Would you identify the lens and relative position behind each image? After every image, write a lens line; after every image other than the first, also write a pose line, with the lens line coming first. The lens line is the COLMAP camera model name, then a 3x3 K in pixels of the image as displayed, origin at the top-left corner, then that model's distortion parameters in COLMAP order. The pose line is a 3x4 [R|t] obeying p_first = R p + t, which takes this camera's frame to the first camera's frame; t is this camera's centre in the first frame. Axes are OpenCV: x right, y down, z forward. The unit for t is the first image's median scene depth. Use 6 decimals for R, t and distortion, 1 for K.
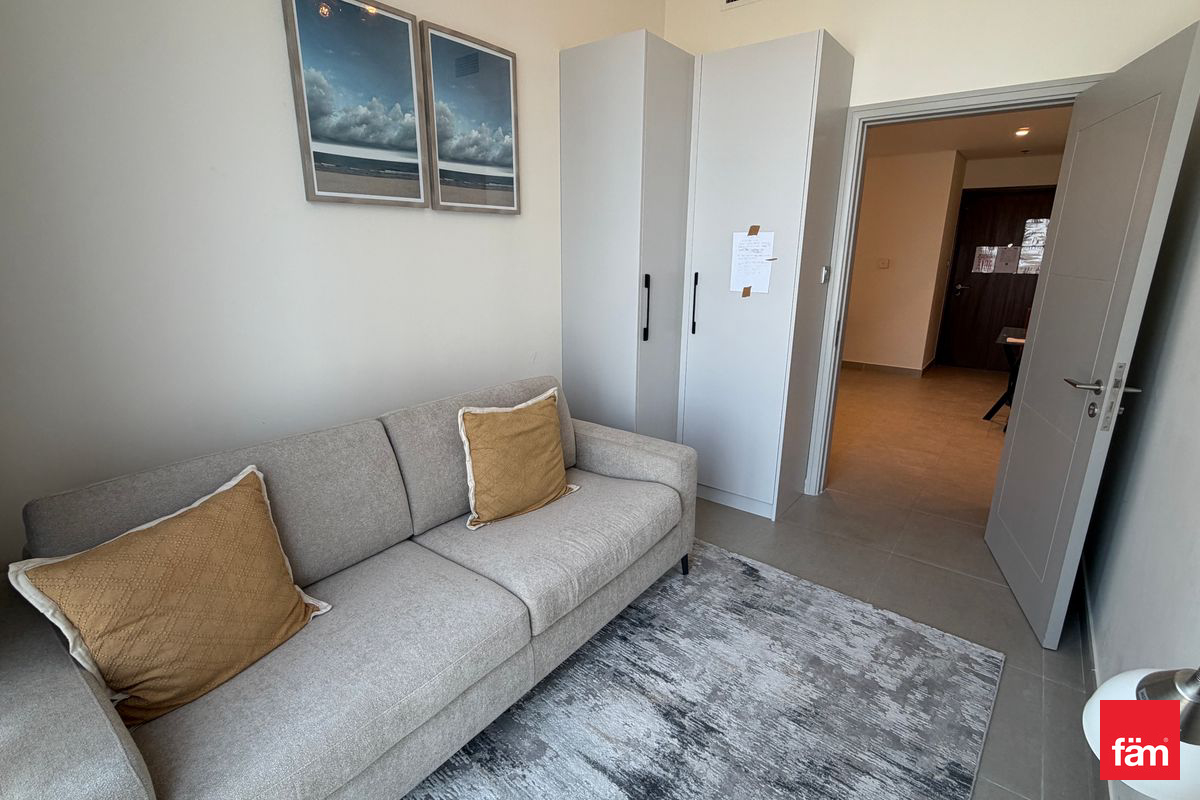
lens RADIAL K [[567.0, 0, 600.0], [0, 567.0, 400.0], [0, 0, 1]] dist [-0.003531, -0.000542]
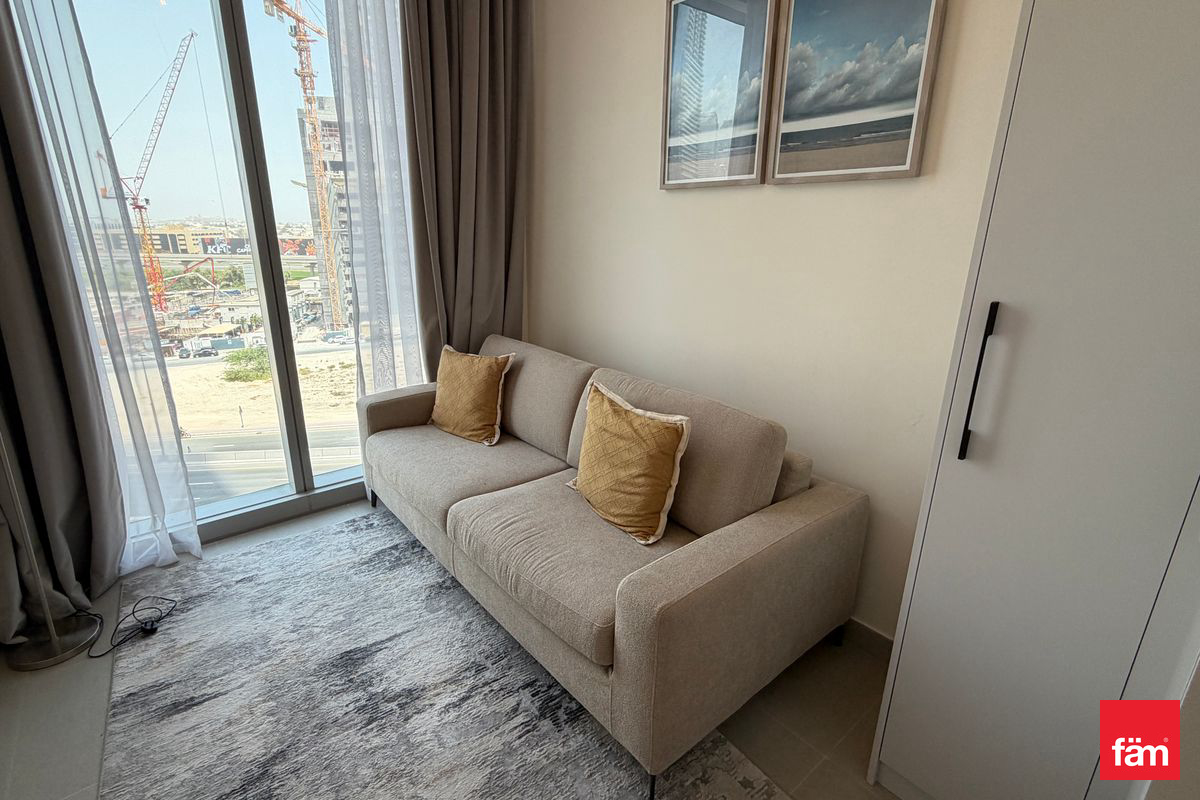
lens RADIAL K [[564.9, 0, 572.2], [0, 564.9, 389.6], [0, 0, 1]] dist [0.016624, 0.000004]
pose [[-0.241844, 0.272002, -0.931411, 0.667817], [-0.260420, 0.906493, 0.332344, -0.274139], [0.934716, 0.322933, -0.148395, 0.984656]]
